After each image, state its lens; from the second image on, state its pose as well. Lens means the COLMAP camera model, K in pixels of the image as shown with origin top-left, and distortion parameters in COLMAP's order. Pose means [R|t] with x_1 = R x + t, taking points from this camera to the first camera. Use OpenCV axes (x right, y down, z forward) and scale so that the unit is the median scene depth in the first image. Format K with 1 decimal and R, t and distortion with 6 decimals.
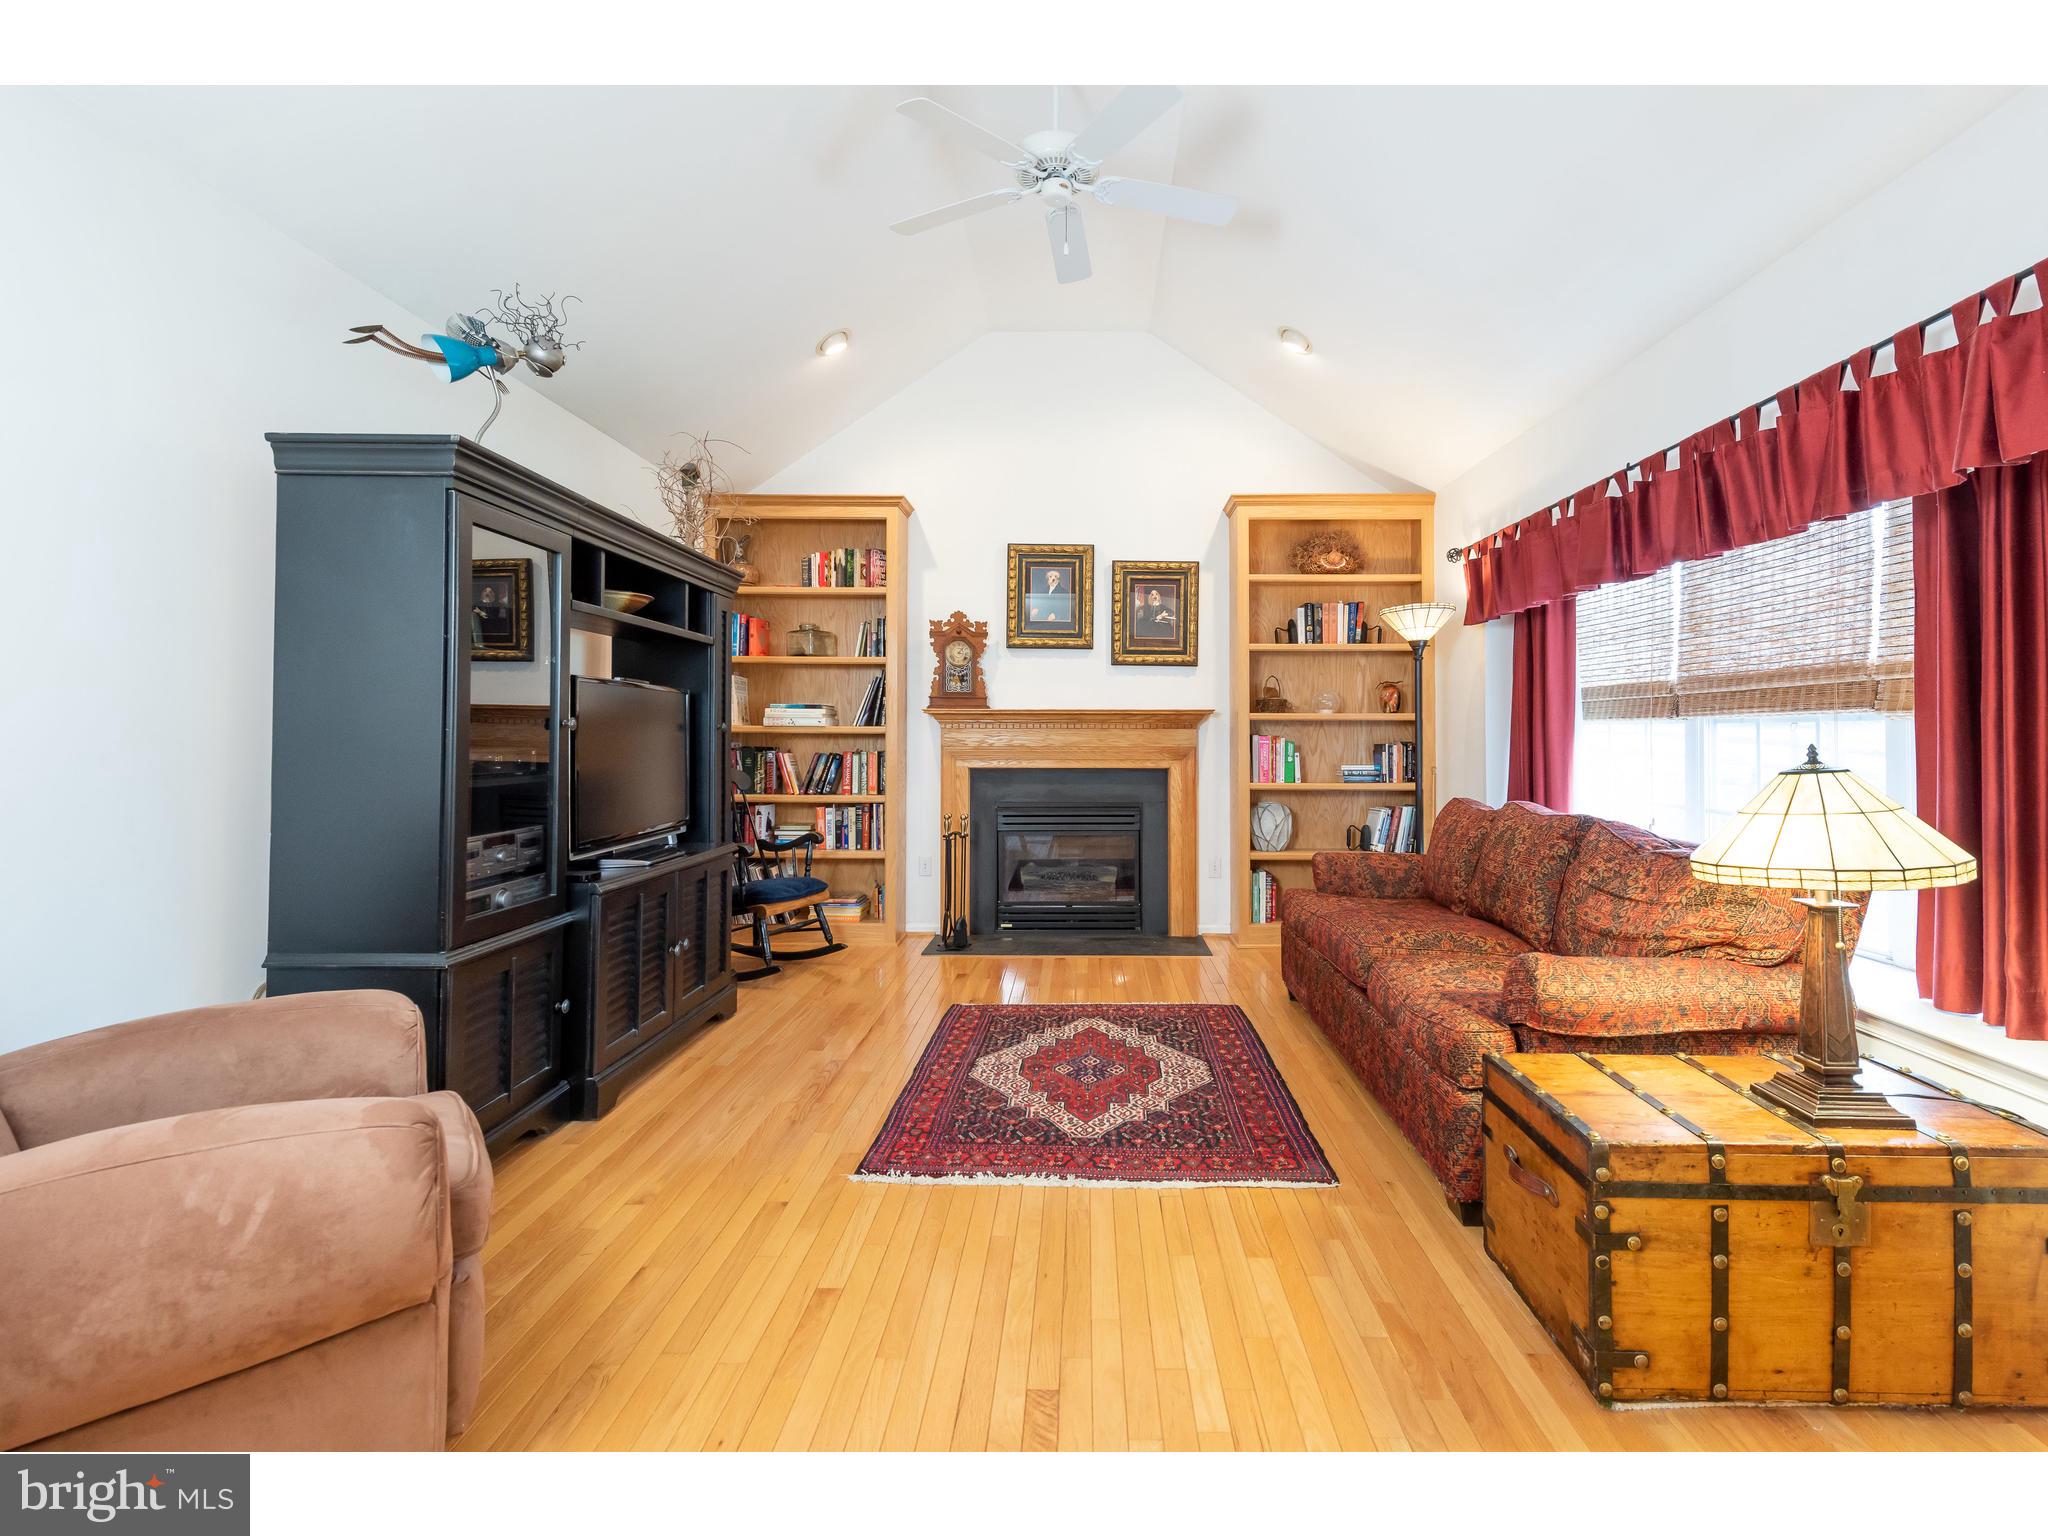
lens RADIAL K [[965.1, 0, 1079.1], [0, 965.1, 722.4], [0, 0, 1]] dist [0.013769, -0.003772]
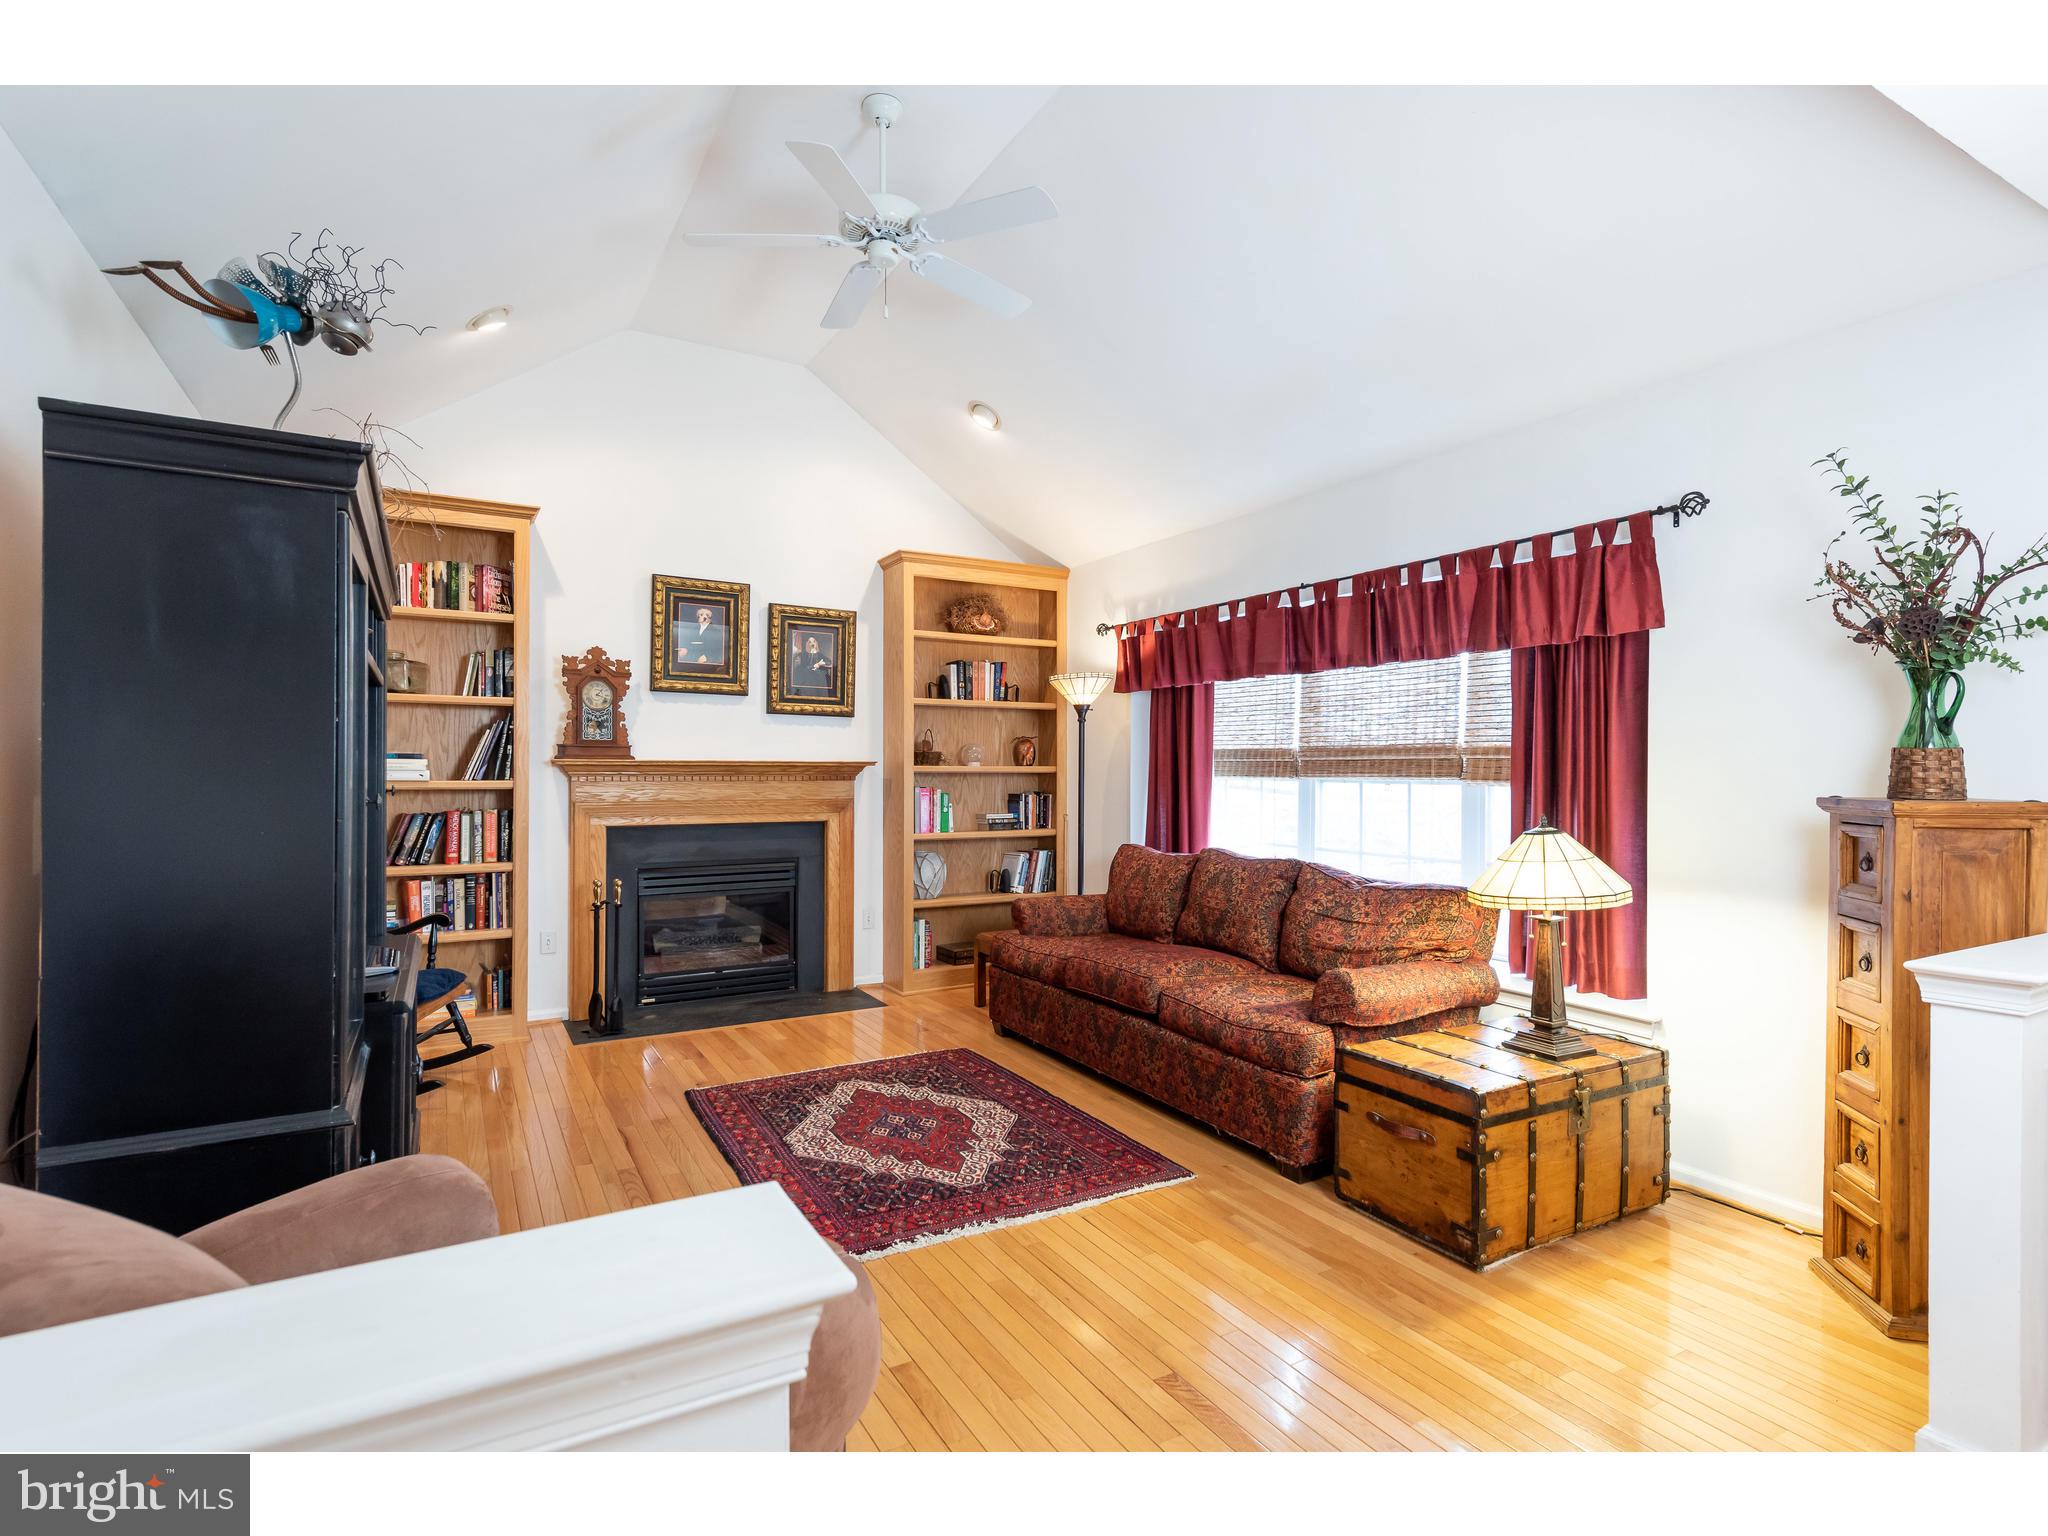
lens RADIAL K [[1019.9, 0, 1029.3], [0, 1019.9, 772.3], [0, 0, 1]] dist [0.022879, -0.003682]
pose [[0.864037, -0.000700, 0.503428, -0.262554], [-0.009016, 0.999817, 0.016866, -0.022135], [-0.503348, -0.019112, 0.863872, 0.004300]]
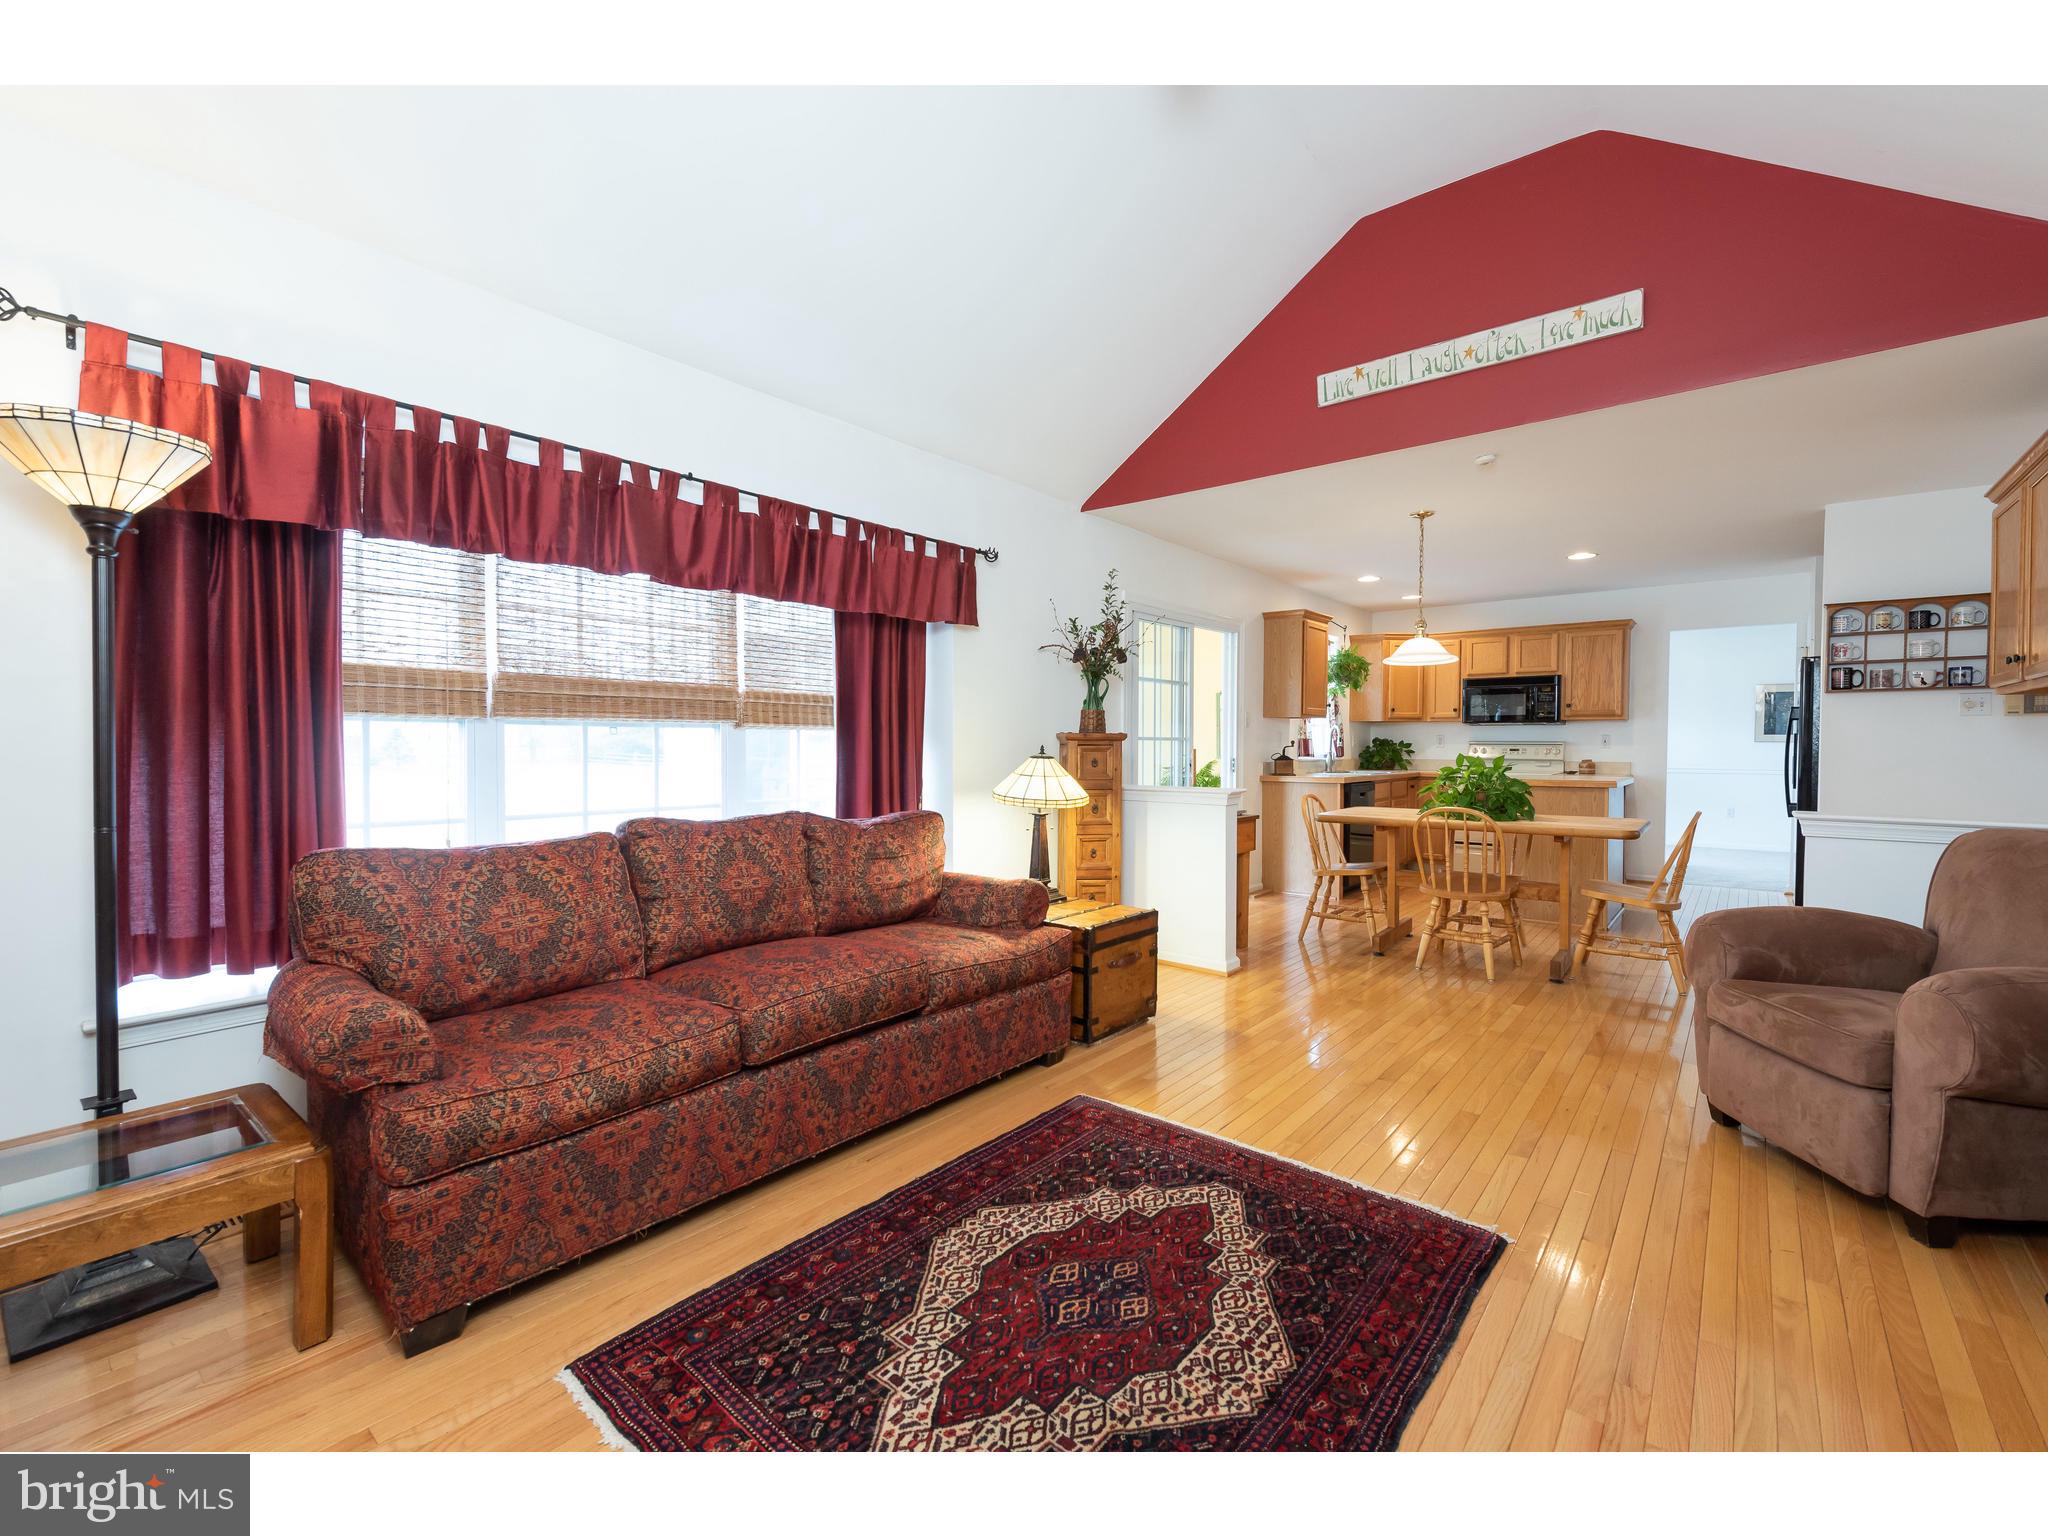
lens RADIAL K [[889.3, 0, 1034.5], [0, 889.3, 755.6], [0, 0, 1]] dist [0.000713, -0.000191]
pose [[-0.789861, -0.014114, 0.613123, -0.183969], [-0.015400, 0.999876, 0.003177, 0.014040], [-0.613092, -0.006933, -0.789981, 0.928355]]
